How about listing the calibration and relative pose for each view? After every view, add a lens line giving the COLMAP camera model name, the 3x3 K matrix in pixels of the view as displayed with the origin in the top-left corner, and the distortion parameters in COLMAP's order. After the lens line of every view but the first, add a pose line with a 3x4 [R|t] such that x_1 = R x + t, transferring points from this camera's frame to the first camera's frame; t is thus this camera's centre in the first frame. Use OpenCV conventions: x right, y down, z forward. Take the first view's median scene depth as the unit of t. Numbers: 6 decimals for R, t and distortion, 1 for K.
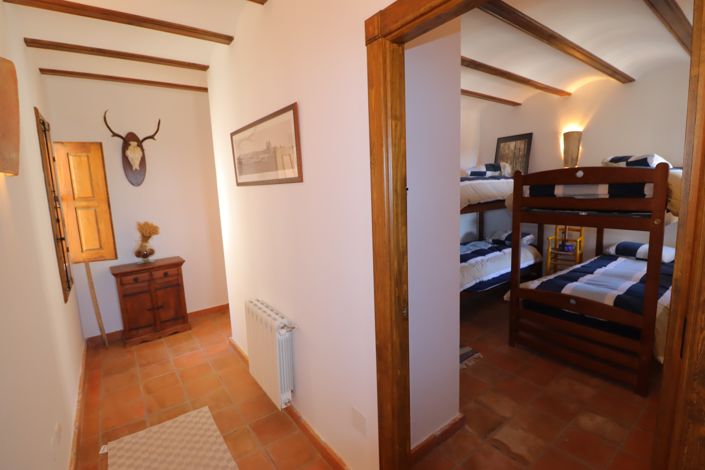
lens RADIAL K [[330.5, 0, 353.6], [0, 330.5, 230.8], [0, 0, 1]] dist [0.001585, -0.015787]
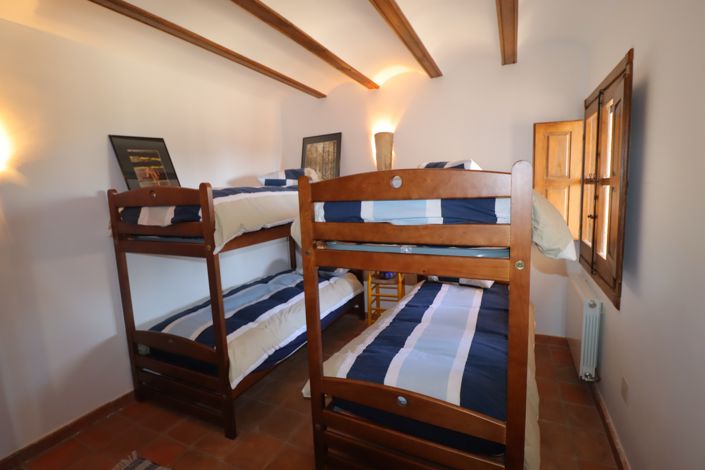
lens RADIAL K [[330.5, 0, 353.6], [0, 330.5, 230.8], [0, 0, 1]] dist [0.001585, -0.015787]
pose [[0.888561, -0.056302, 0.455290, 0.222868], [0.070380, 0.997422, -0.014014, -0.053484], [-0.453327, 0.044496, 0.890233, 0.331983]]
